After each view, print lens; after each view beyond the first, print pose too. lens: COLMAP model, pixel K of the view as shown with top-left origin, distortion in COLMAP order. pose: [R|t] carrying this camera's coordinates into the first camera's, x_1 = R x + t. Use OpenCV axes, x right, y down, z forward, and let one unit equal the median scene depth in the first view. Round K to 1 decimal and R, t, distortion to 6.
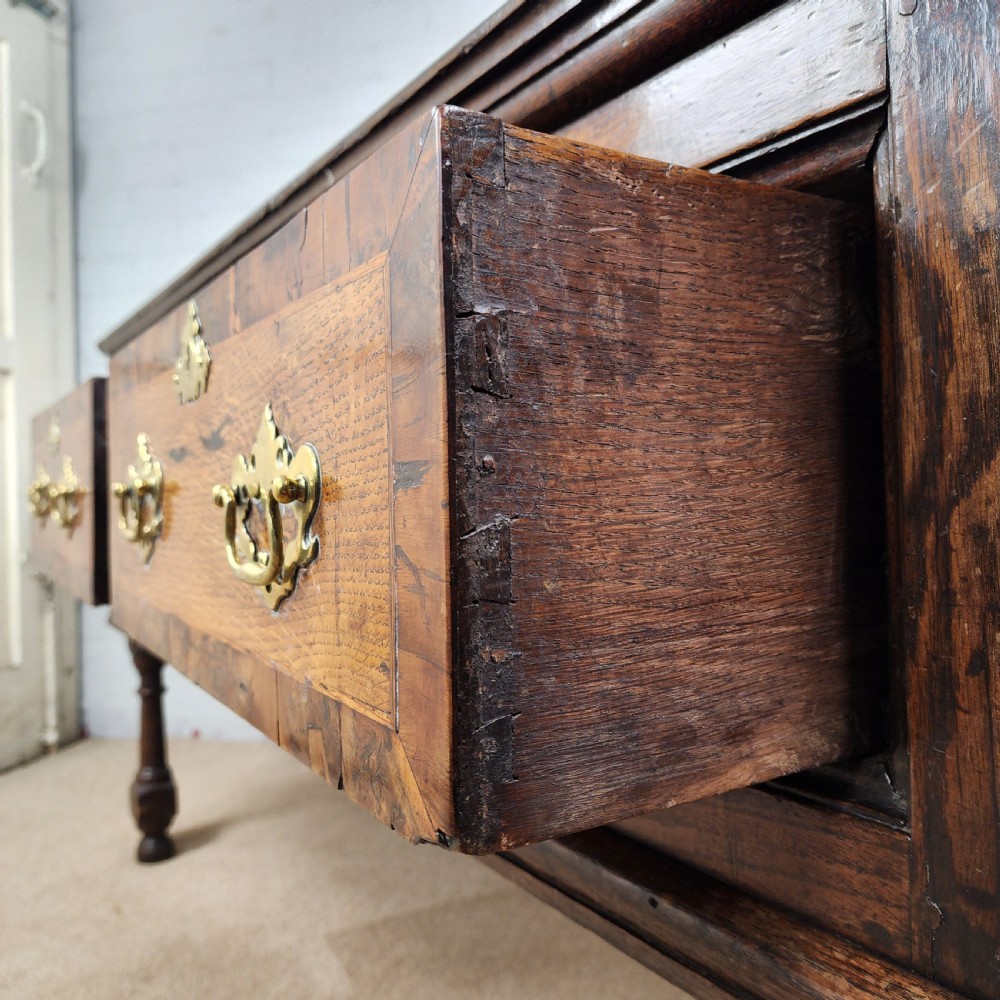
lens RADIAL K [[927.9, 0, 524.2], [0, 927.9, 490.6], [0, 0, 1]] dist [0.046122, 0.000000]
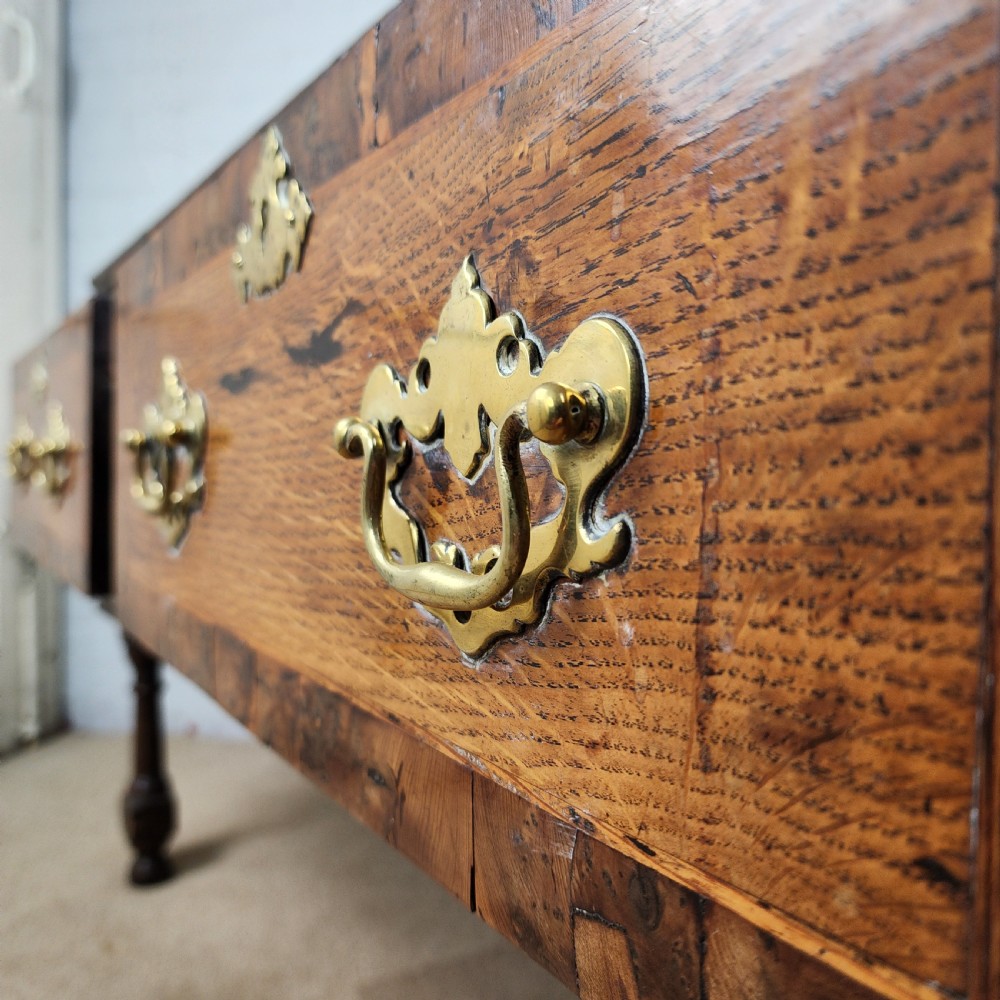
lens RADIAL K [[940.0, 0, 518.1], [0, 940.0, 484.7], [0, 0, 1]] dist [0.018464, 0.000000]
pose [[0.999751, 0.019980, 0.009981, -0.203447], [-0.020146, 0.999655, 0.016833, 0.019443], [-0.009641, -0.017030, 0.999808, 0.390110]]
